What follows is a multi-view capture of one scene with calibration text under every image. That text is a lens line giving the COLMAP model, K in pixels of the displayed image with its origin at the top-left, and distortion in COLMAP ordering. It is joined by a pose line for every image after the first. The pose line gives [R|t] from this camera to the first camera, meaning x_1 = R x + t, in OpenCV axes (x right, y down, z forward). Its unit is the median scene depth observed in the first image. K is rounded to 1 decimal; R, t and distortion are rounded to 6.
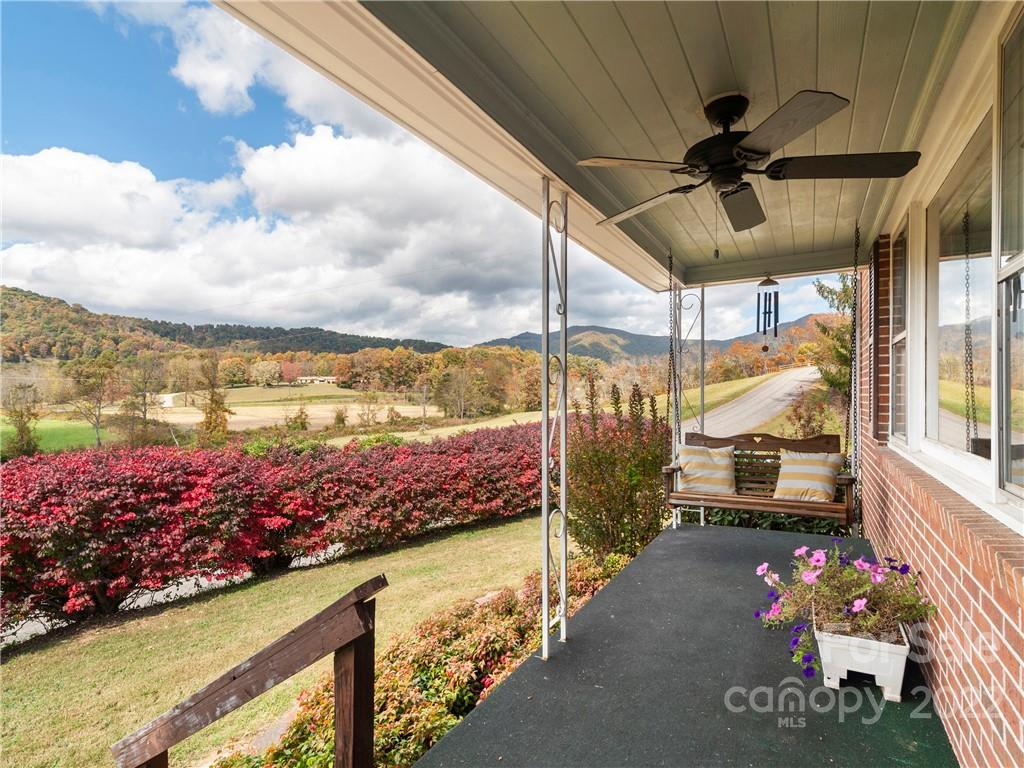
lens RADIAL K [[523.8, 0, 513.8], [0, 523.8, 389.1], [0, 0, 1]] dist [0.006250, 0.001337]
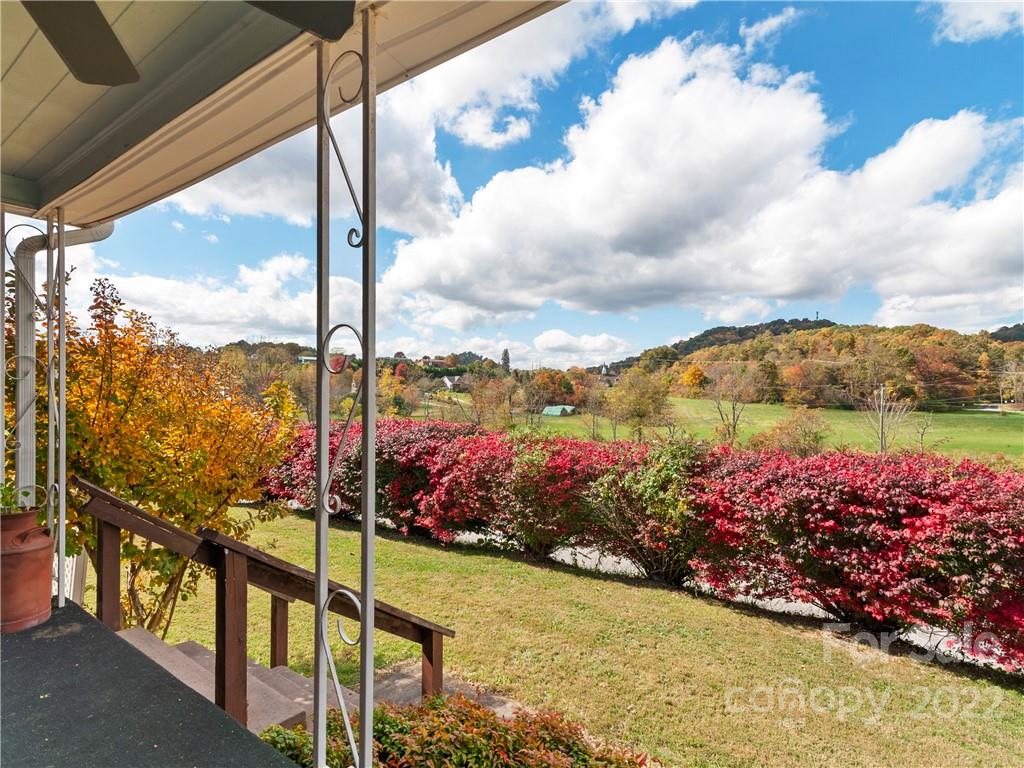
lens RADIAL K [[523.8, 0, 510.8], [0, 523.8, 387.6], [0, 0, 1]] dist [0.006250, 0.001337]
pose [[-0.122125, -0.005712, -0.992498, 0.252918], [0.000722, 0.999983, -0.005844, 0.003056], [0.992514, -0.001430, -0.122119, 0.515821]]
